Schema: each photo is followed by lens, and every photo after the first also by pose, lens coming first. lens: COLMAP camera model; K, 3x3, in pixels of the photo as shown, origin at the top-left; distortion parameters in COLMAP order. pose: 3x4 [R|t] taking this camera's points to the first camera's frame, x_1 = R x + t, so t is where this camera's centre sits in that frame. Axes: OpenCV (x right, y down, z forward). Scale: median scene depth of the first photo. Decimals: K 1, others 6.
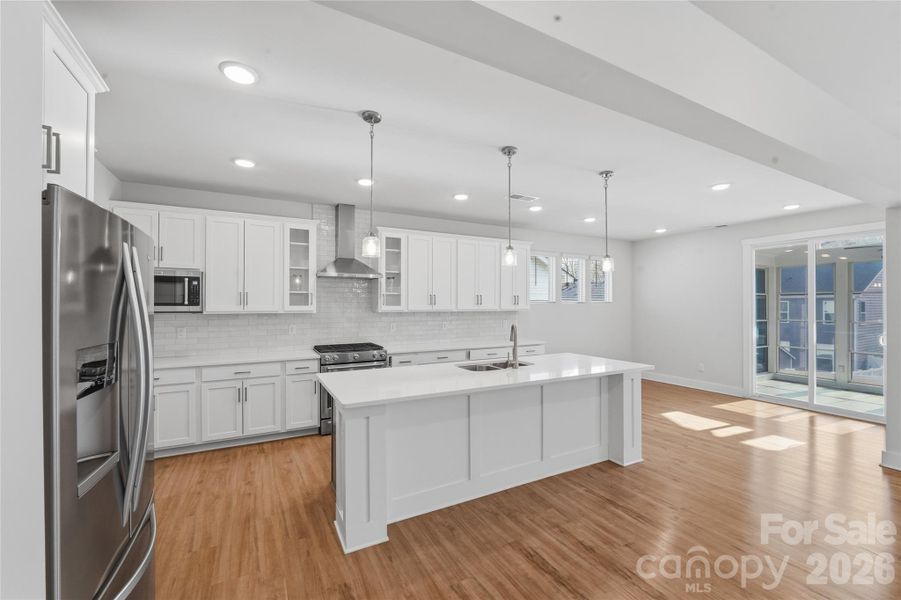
lens RADIAL K [[366.1, 0, 449.3], [0, 366.1, 302.6], [0, 0, 1]] dist [-0.007703, -0.000904]
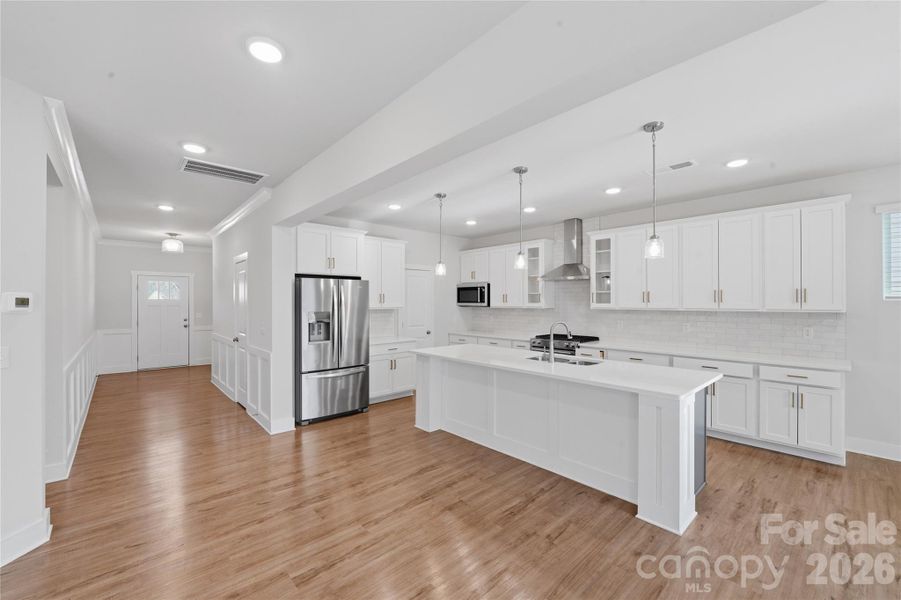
lens RADIAL K [[366.1, 0, 450.4], [0, 366.1, 298.8], [0, 0, 1]] dist [-0.007703, -0.000904]
pose [[0.256148, -0.009402, -0.966592, 0.950520], [0.002883, 0.999956, -0.008963, 0.004520], [0.966633, -0.000491, 0.256163, 0.376180]]
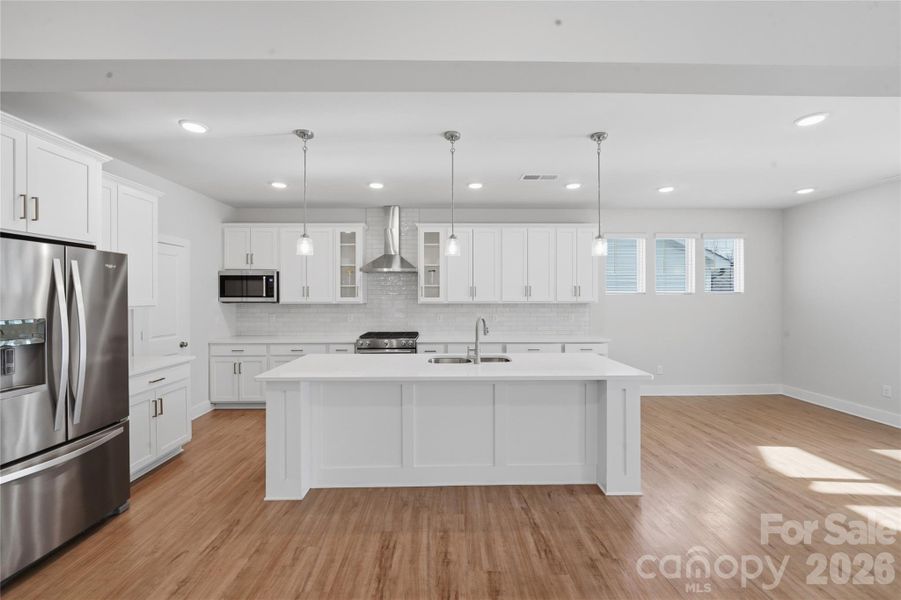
lens RADIAL K [[366.1, 0, 450.9], [0, 366.1, 296.6], [0, 0, 1]] dist [-0.007703, -0.000904]
pose [[0.894891, -0.001629, -0.446281, 0.455930], [0.003574, 0.999987, 0.003518, 0.003223], [0.446270, -0.004744, 0.894886, 0.105711]]
